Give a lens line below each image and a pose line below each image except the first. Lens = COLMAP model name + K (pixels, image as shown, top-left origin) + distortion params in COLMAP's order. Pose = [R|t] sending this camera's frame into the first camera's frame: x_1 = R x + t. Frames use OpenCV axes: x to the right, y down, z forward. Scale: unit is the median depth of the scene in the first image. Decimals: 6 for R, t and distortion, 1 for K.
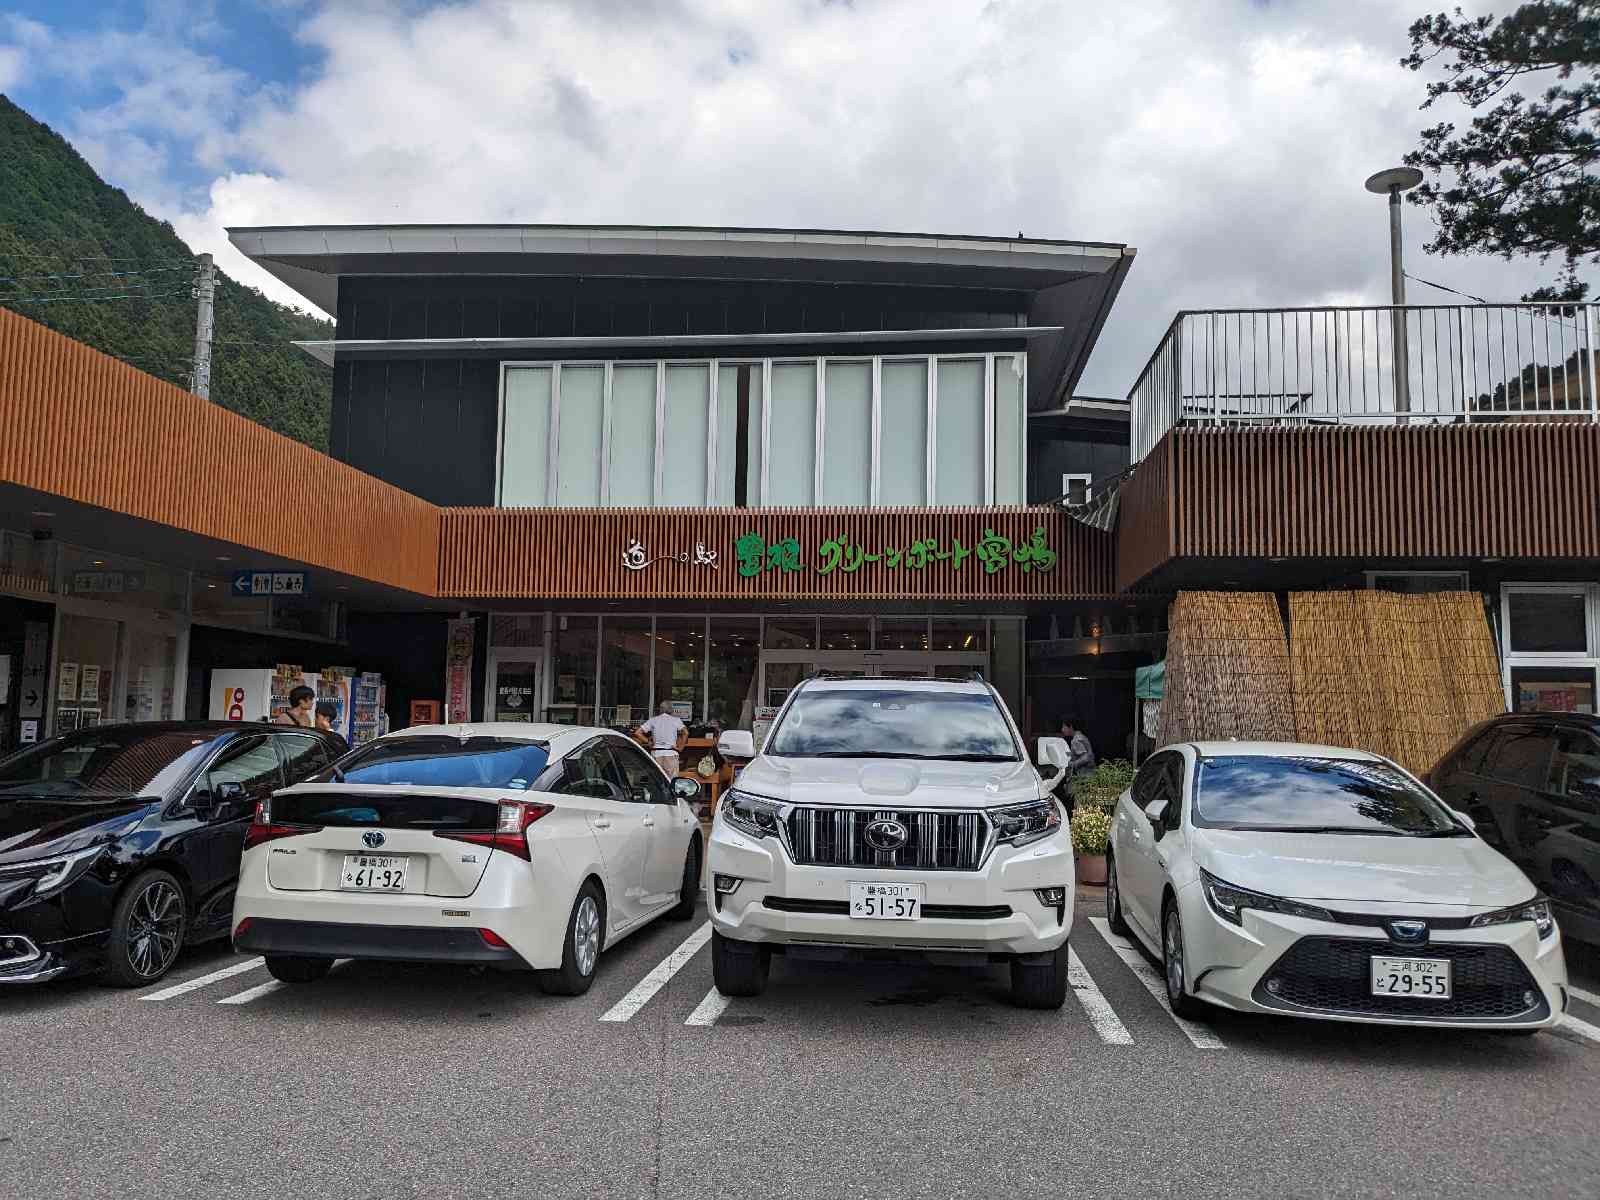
lens RADIAL K [[1261.5, 0, 788.8], [0, 1261.5, 607.3], [0, 0, 1]] dist [0.057920, -0.092964]
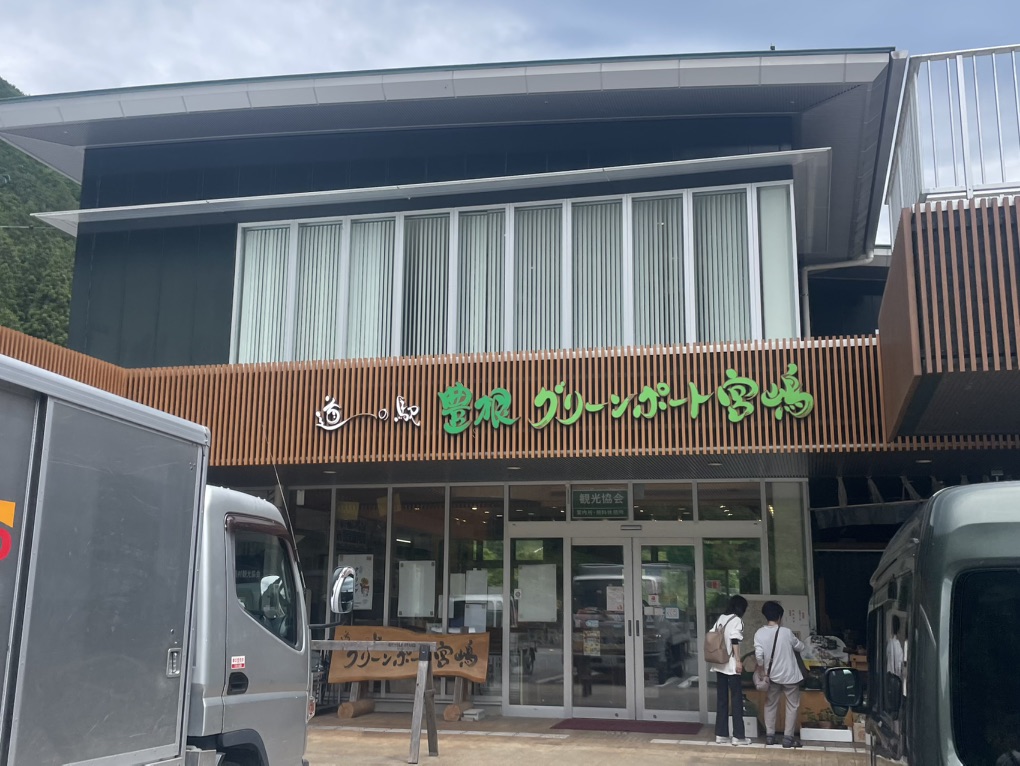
lens RADIAL K [[1146.4, 0, 520.2], [0, 1146.4, 333.2], [0, 0, 1]] dist [0.125302, 0.000000]
pose [[0.990734, -0.037890, -0.130426, 0.118917], [0.019728, 0.990261, -0.137822, 0.016806], [0.134378, 0.133972, 0.981832, 0.224457]]
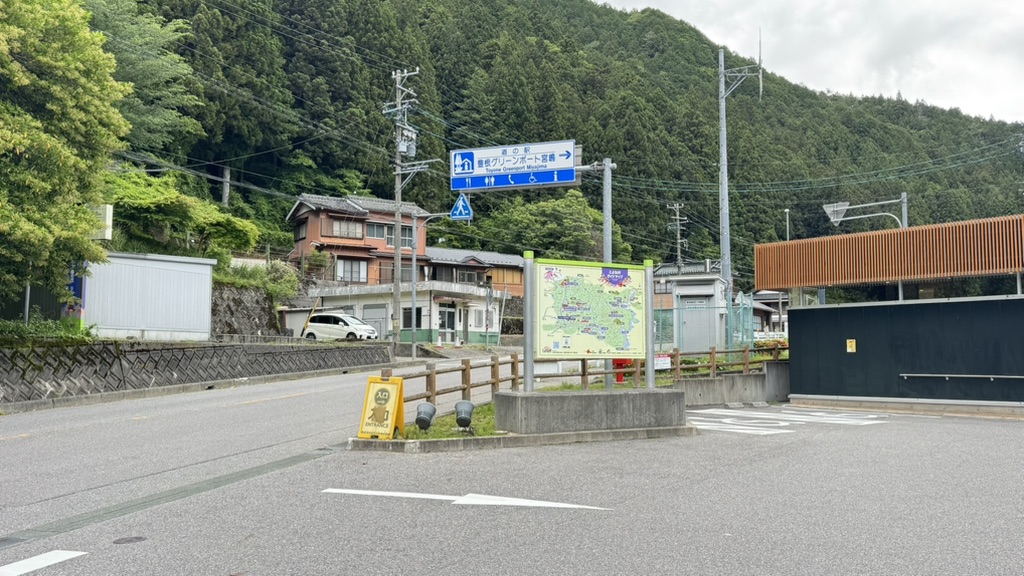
lens RADIAL K [[834.9, 0, 510.9], [0, 834.9, 315.5], [0, 0, 1]] dist [0.037483, -0.014625]
pose [[0.742793, -0.050395, -0.667622, -0.264975], [0.075342, 0.997121, 0.008557, -0.074524], [0.665269, -0.056656, 0.744451, -0.852760]]
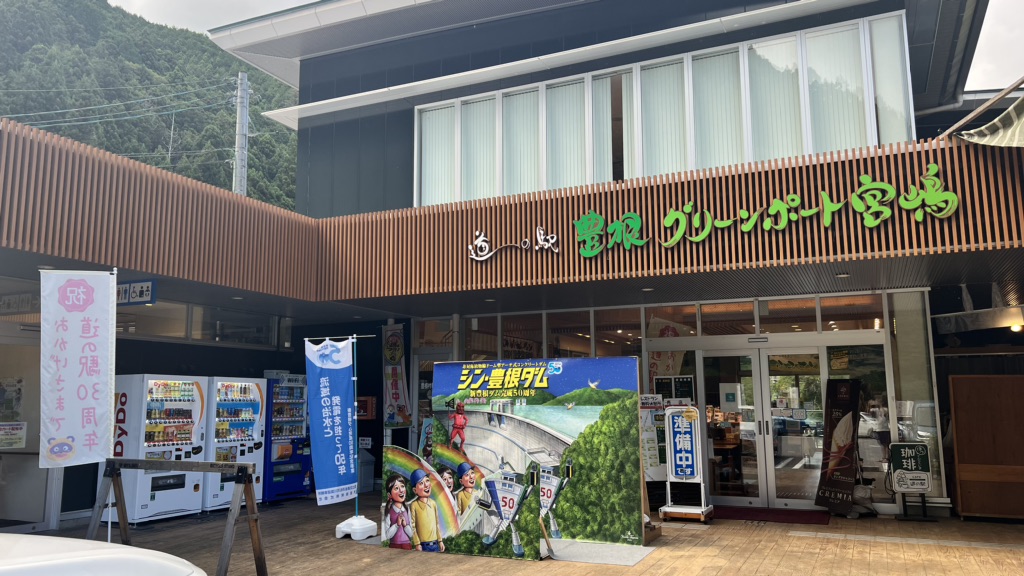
lens RADIAL K [[775.5, 0, 513.4], [0, 775.5, 290.5], [0, 0, 1]] dist [0.037006, -0.041284]
pose [[0.947659, -0.068873, -0.311767, 0.093049], [0.052890, 0.996829, -0.059445, 0.031725], [0.314873, 0.039845, 0.948297, 0.437384]]
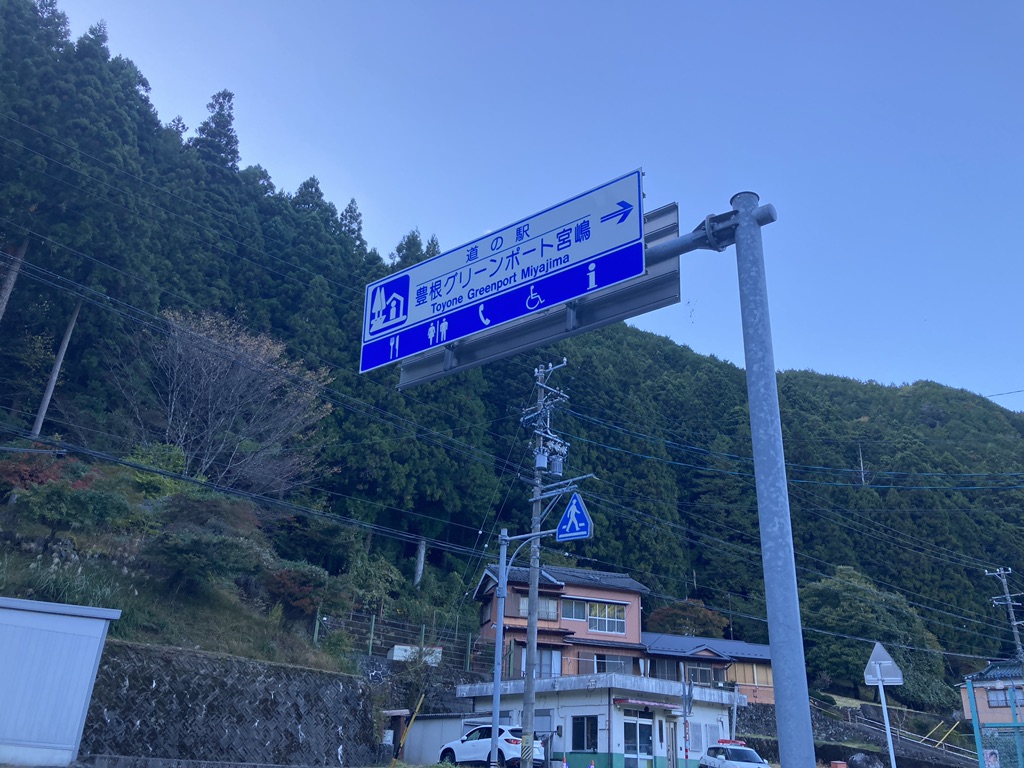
lens RADIAL K [[842.1, 0, 513.0], [0, 842.1, 363.5], [0, 0, 1]] dist [0.036233, -0.037239]
pose [[0.506985, -0.372658, -0.777233, -0.757522], [0.047481, 0.912415, -0.406502, -0.057179], [0.860646, 0.169187, 0.480275, -0.080542]]
